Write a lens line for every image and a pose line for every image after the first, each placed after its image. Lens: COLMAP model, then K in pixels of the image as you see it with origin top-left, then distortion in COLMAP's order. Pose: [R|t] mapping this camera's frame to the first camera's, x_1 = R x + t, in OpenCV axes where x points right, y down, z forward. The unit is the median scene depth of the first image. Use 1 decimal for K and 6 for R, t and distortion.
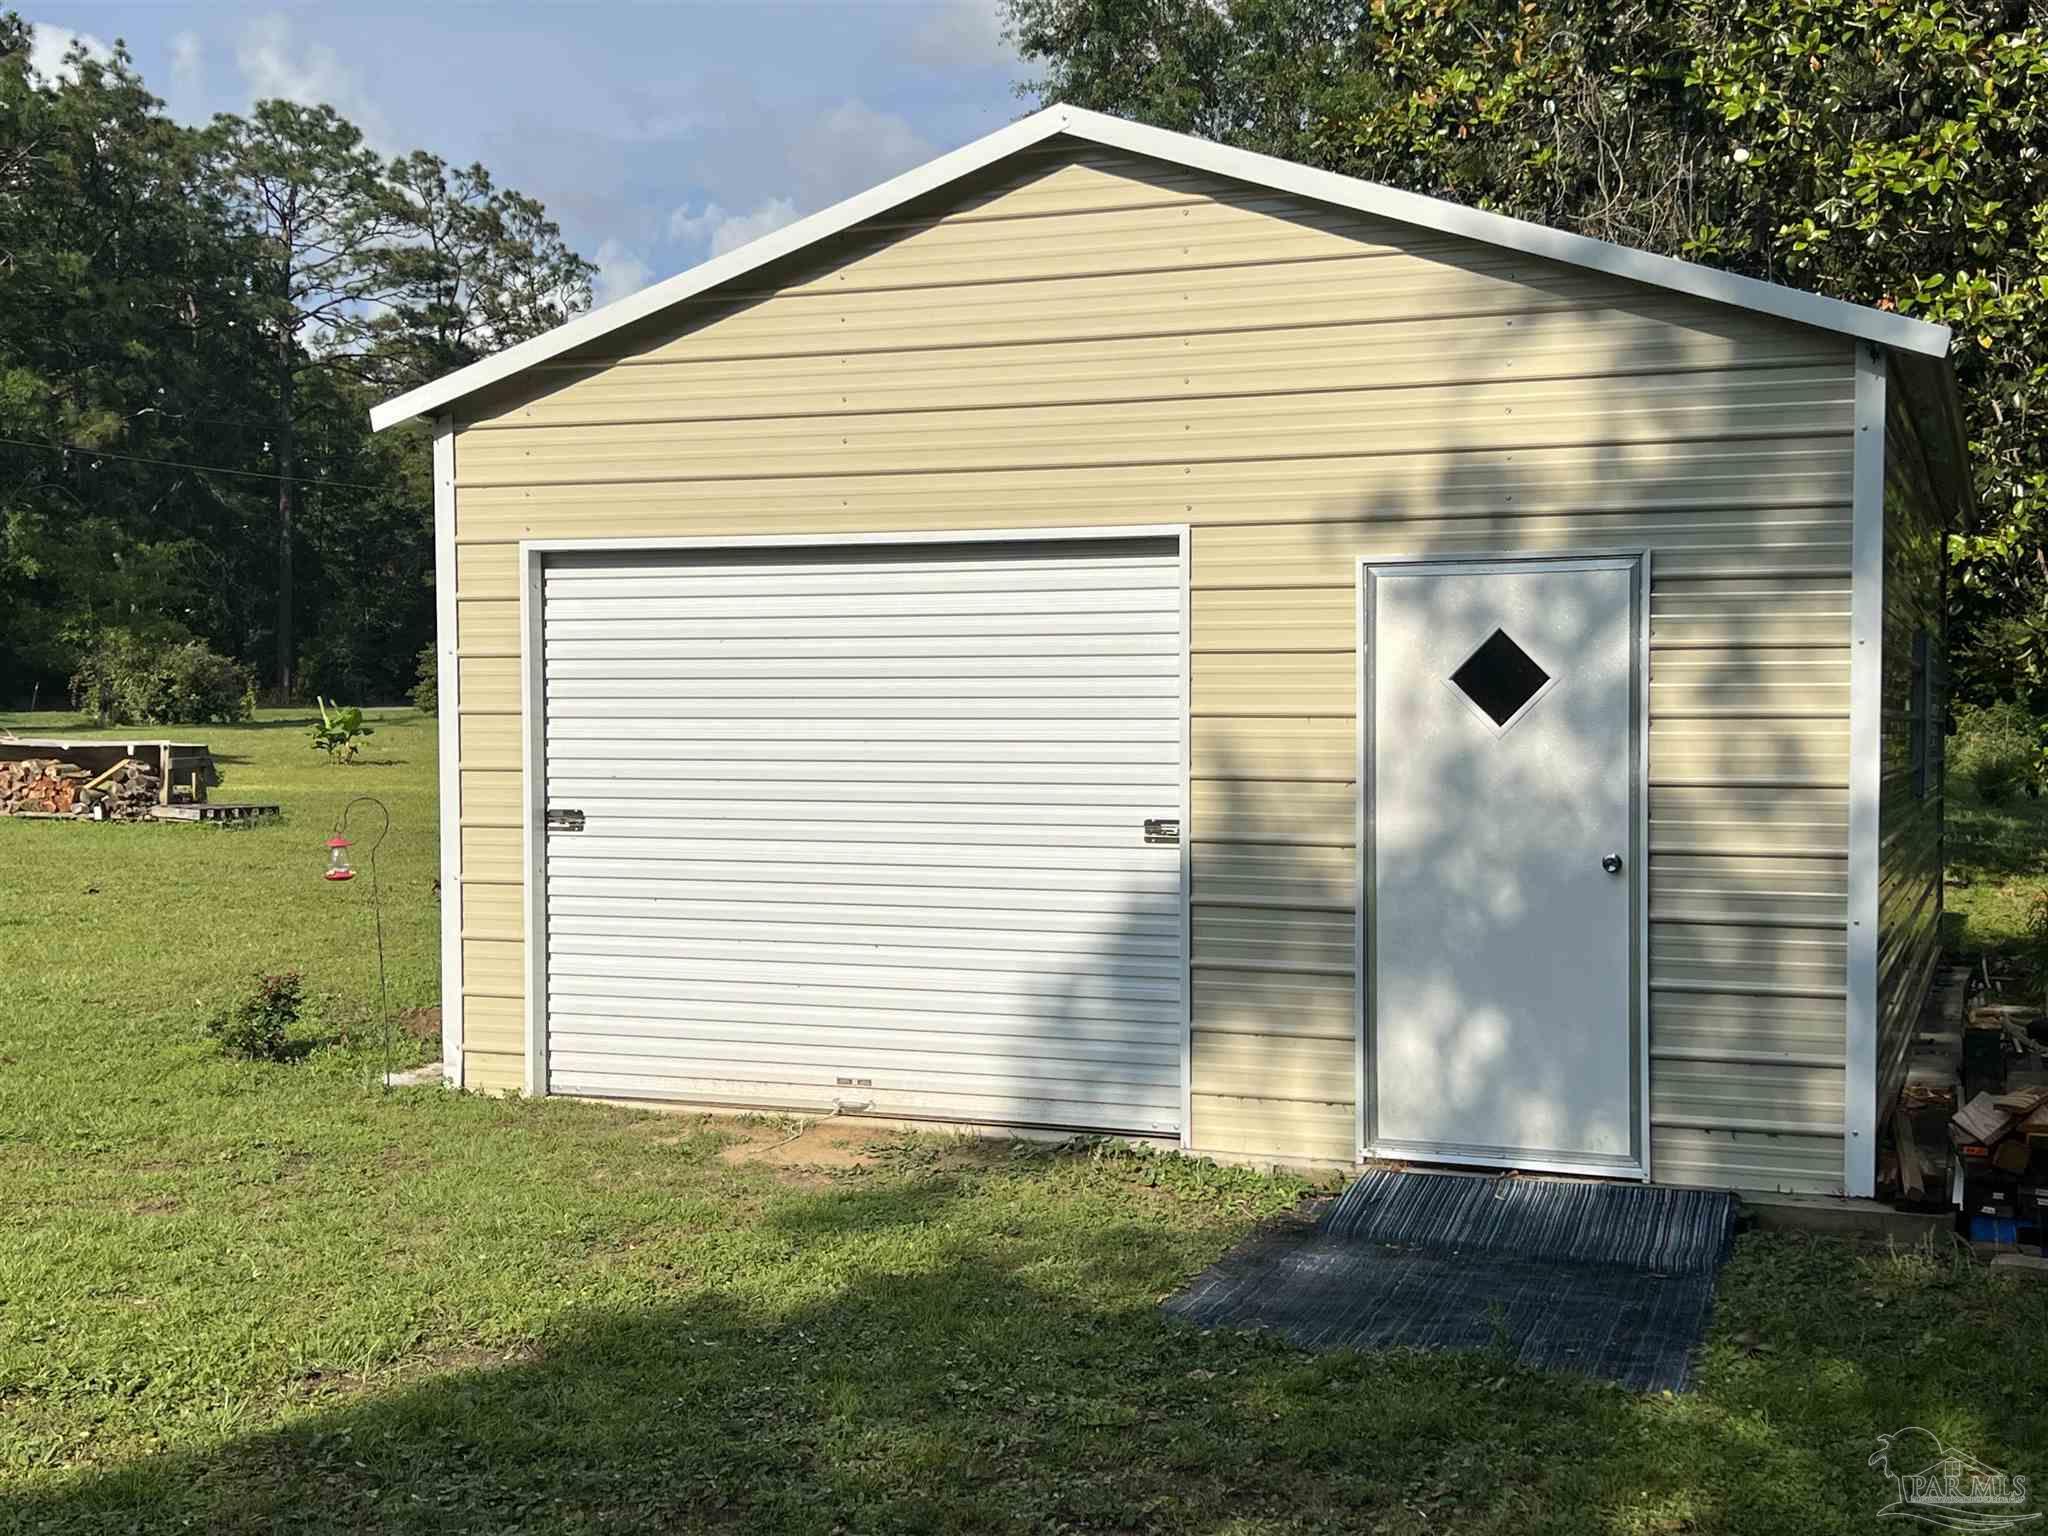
lens RADIAL K [[2501.8, 0, 1023.4], [0, 2501.8, 760.0], [0, 0, 1]] dist [0.151706, 0.000000]
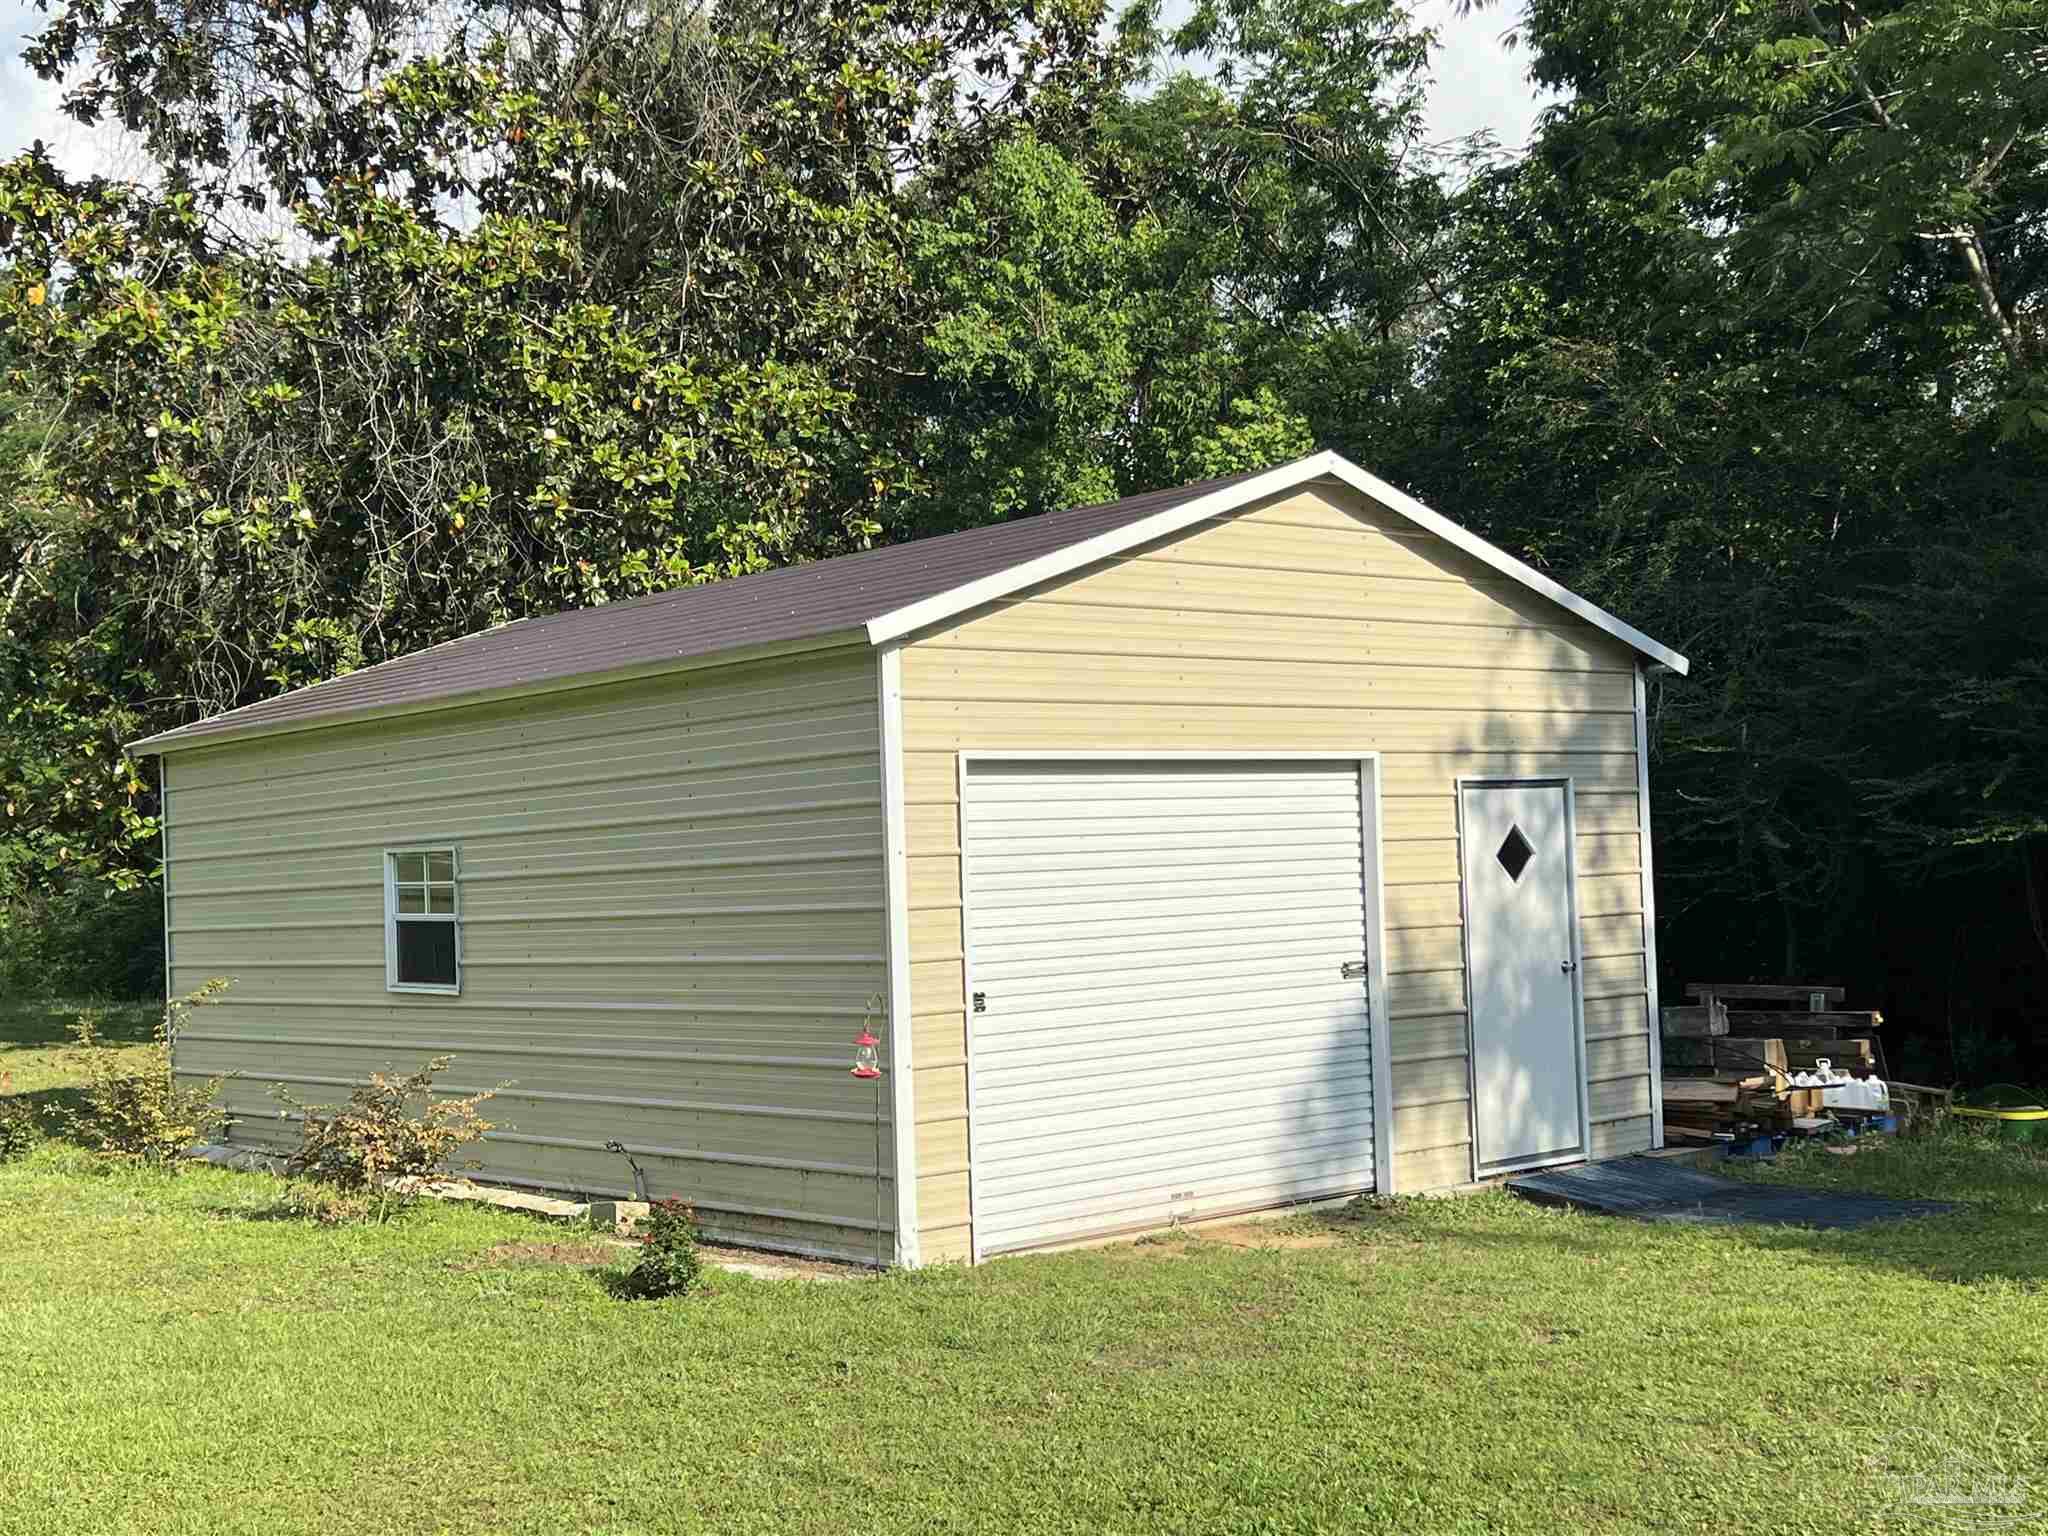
lens RADIAL K [[2501.8, 0, 1024.0], [0, 2501.8, 774.3], [0, 0, 1]] dist [0.151706, 0.000000]
pose [[0.446353, 0.021091, 0.894608, -1.344200], [0.064516, 0.996362, -0.055679, -0.015182], [-0.892528, 0.082569, 0.443369, 0.563849]]
